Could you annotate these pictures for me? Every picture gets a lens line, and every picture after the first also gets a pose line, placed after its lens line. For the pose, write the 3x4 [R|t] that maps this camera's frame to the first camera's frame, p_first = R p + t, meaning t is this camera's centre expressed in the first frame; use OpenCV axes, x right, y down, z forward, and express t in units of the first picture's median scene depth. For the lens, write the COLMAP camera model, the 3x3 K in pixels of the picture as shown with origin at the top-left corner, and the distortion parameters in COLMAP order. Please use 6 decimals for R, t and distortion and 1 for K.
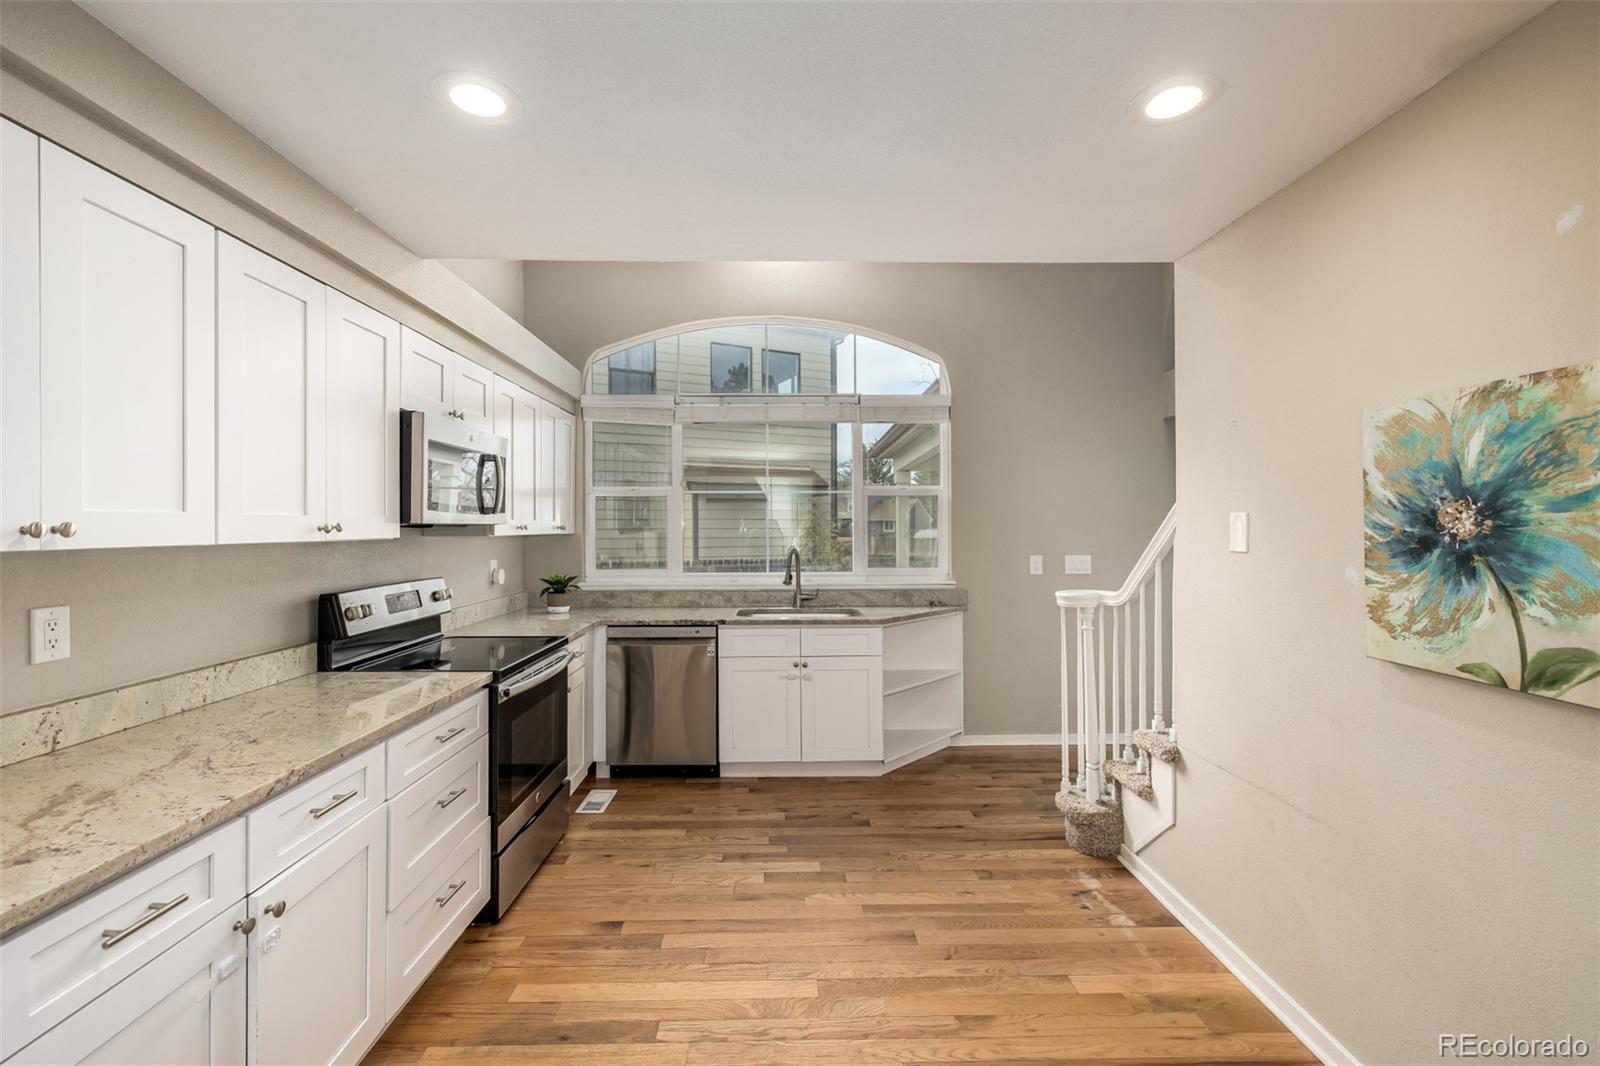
lens RADIAL K [[676.6, 0, 793.7], [0, 676.6, 525.4], [0, 0, 1]] dist [-0.001200, -0.000047]
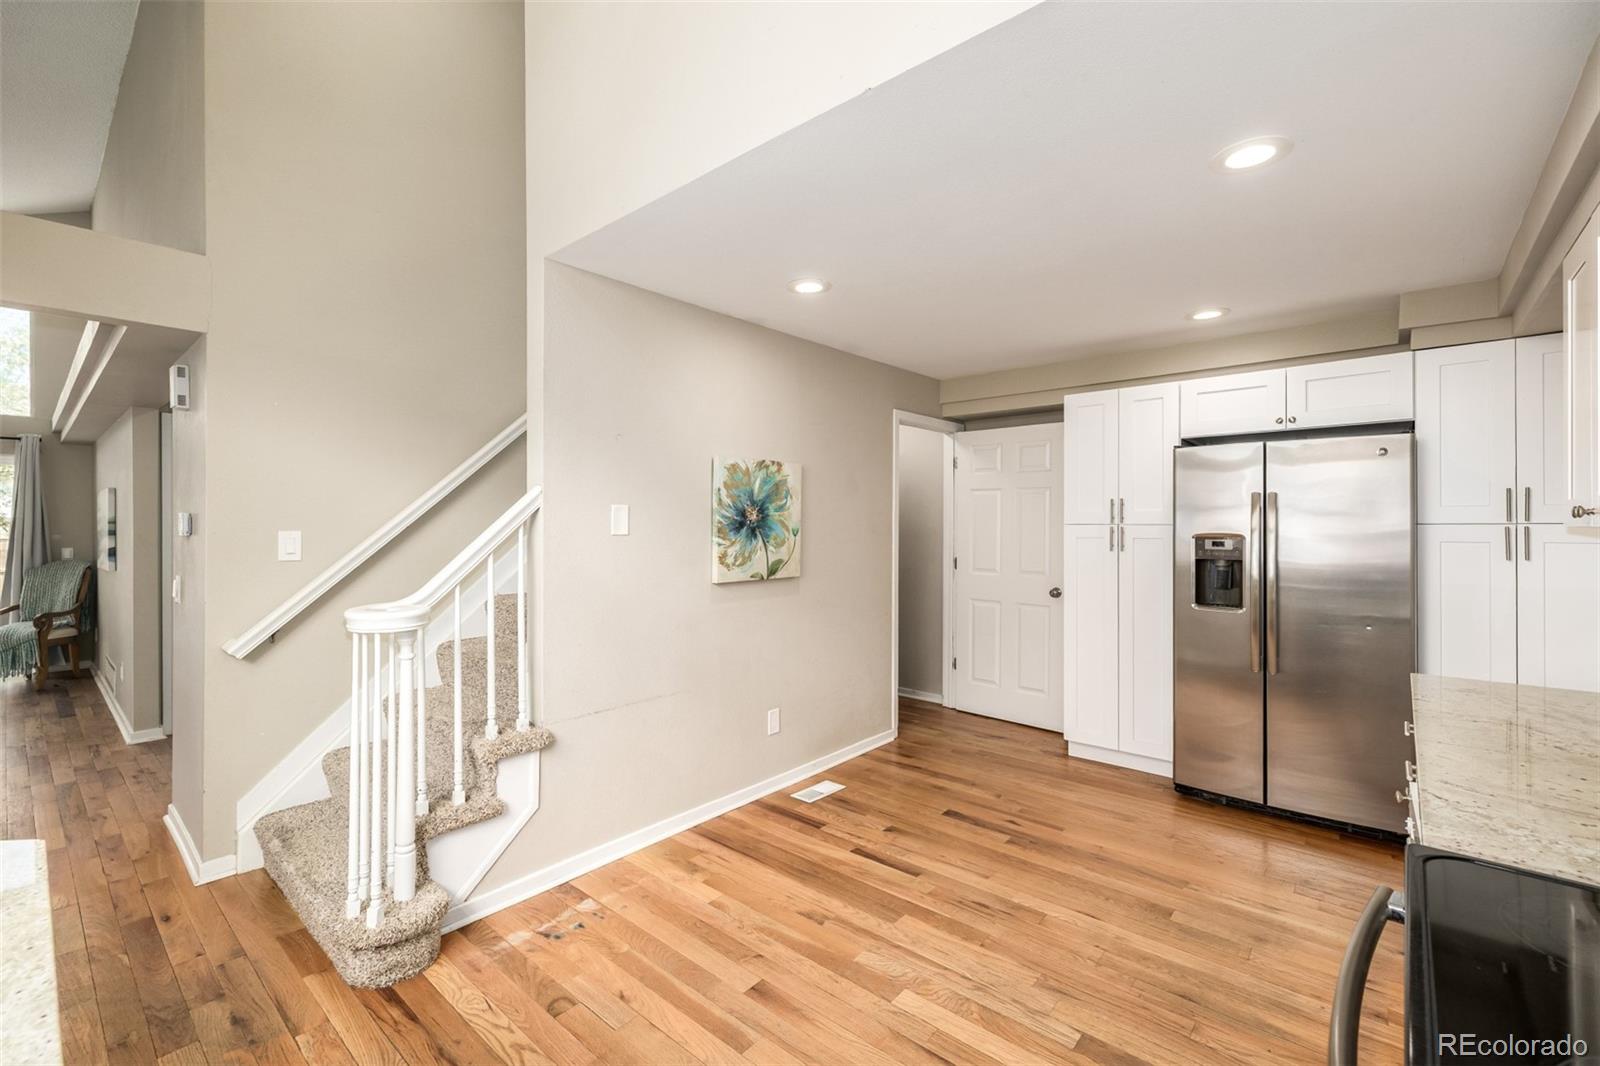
lens RADIAL K [[678.9, 0, 805.2], [0, 678.9, 522.5], [0, 0, 1]] dist [0.000318, -0.000037]
pose [[-0.748013, 0.001672, 0.663682, -0.384676], [-0.000551, 0.999995, -0.003140, 0.014954], [-0.663684, -0.002714, -0.748008, 1.378861]]
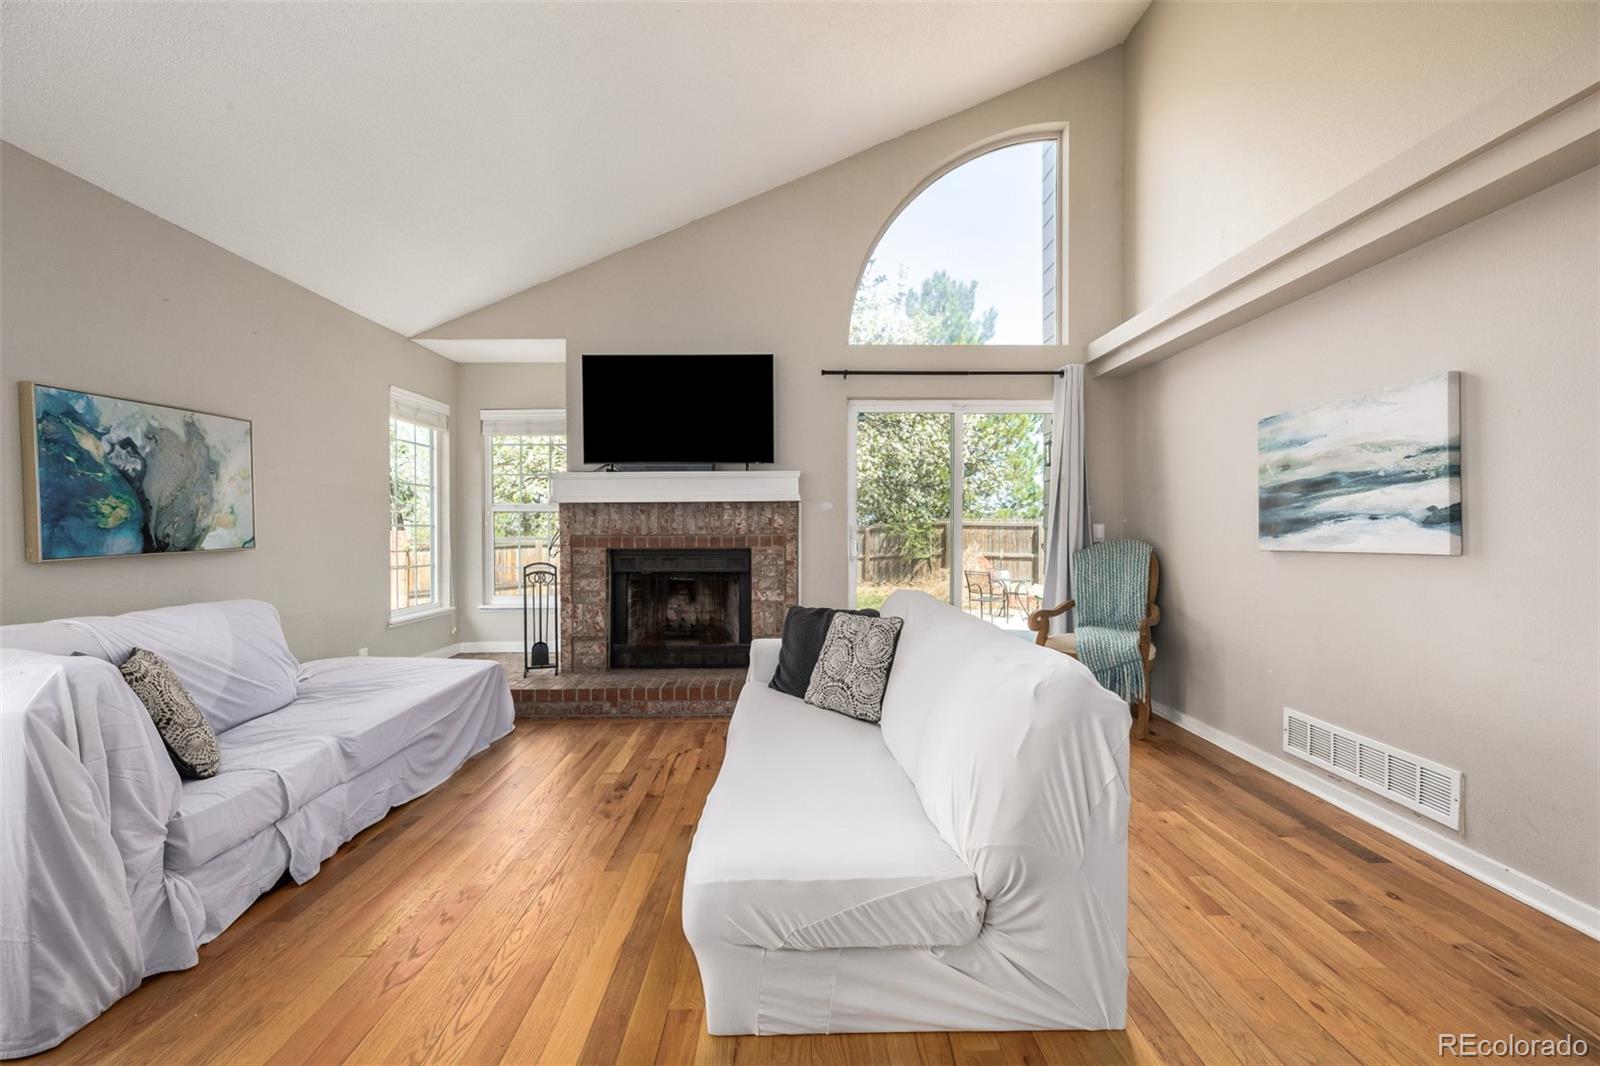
lens RADIAL K [[675.2, 0, 799.2], [0, 675.2, 530.2], [0, 0, 1]] dist [-0.002492, 0.000206]
pose [[0.006485, 0.000569, 0.999979, 1.447882], [-0.000541, 1.000000, -0.000565, 0.116756], [-0.999979, -0.000537, 0.006485, 2.061123]]
